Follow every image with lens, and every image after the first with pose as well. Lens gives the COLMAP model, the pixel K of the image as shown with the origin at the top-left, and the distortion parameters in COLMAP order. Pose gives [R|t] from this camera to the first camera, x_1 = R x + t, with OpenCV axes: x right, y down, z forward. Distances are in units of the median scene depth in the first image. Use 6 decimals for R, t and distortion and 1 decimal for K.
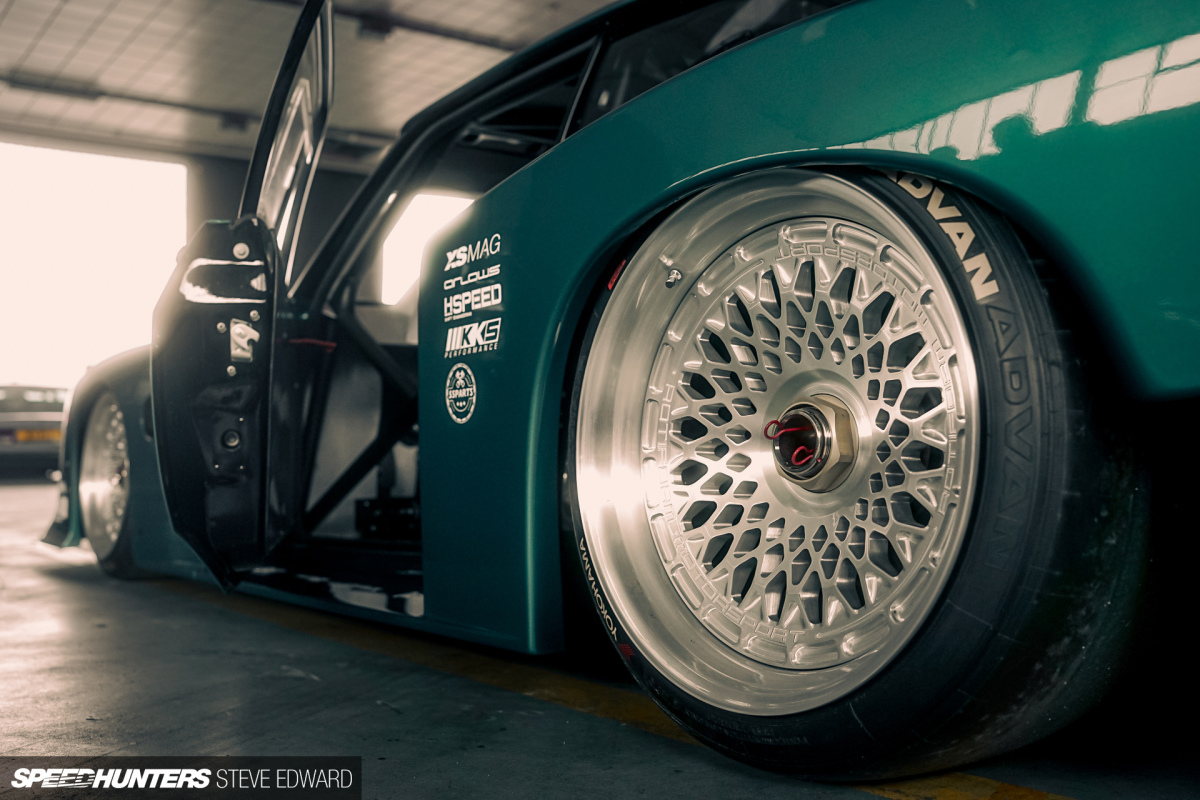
lens RADIAL K [[1151.0, 0, 597.6], [0, 1151.0, 420.6], [0, 0, 1]] dist [-0.178882, 0.233926]
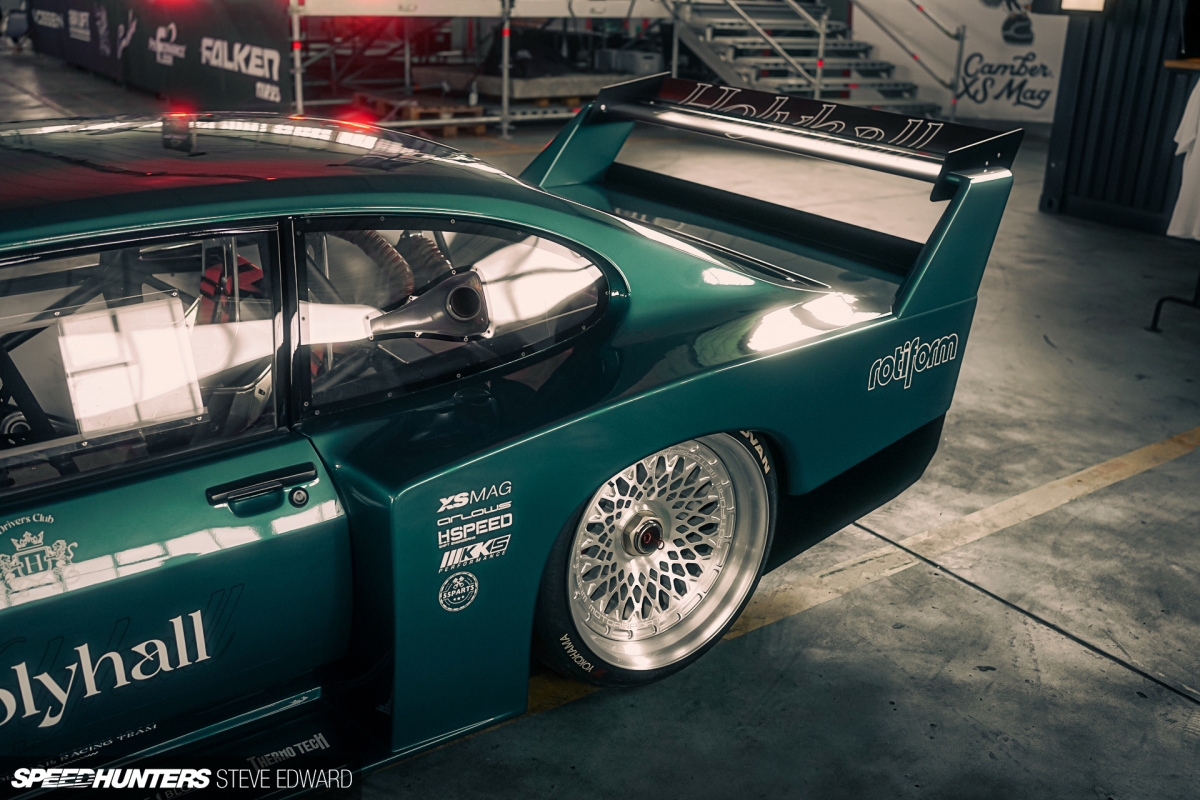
lens RADIAL K [[1151.0, 0, 597.6], [0, 1151.0, 420.6], [0, 0, 1]] dist [-0.178882, 0.233926]
pose [[0.043468, -0.356143, 0.933420, -1.343964], [-0.061312, 0.931591, 0.358300, -0.729201], [-0.997172, -0.072805, 0.018658, 0.853319]]
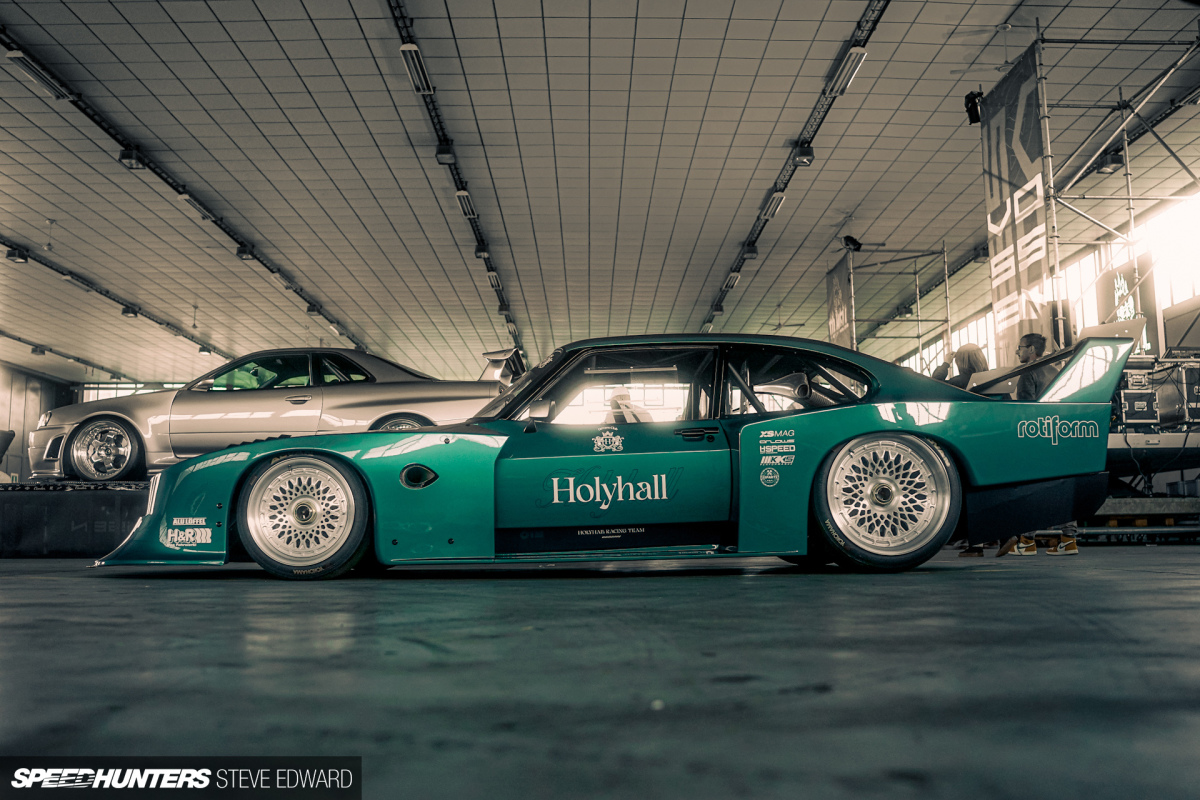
lens RADIAL K [[1151.0, 0, 597.6], [0, 1151.0, 420.6], [0, 0, 1]] dist [-0.178882, 0.233926]
pose [[0.599225, 0.088342, 0.795692, -3.013756], [-0.020642, 0.995268, -0.094955, 0.134061], [-0.800315, 0.040474, 0.598213, -0.525807]]
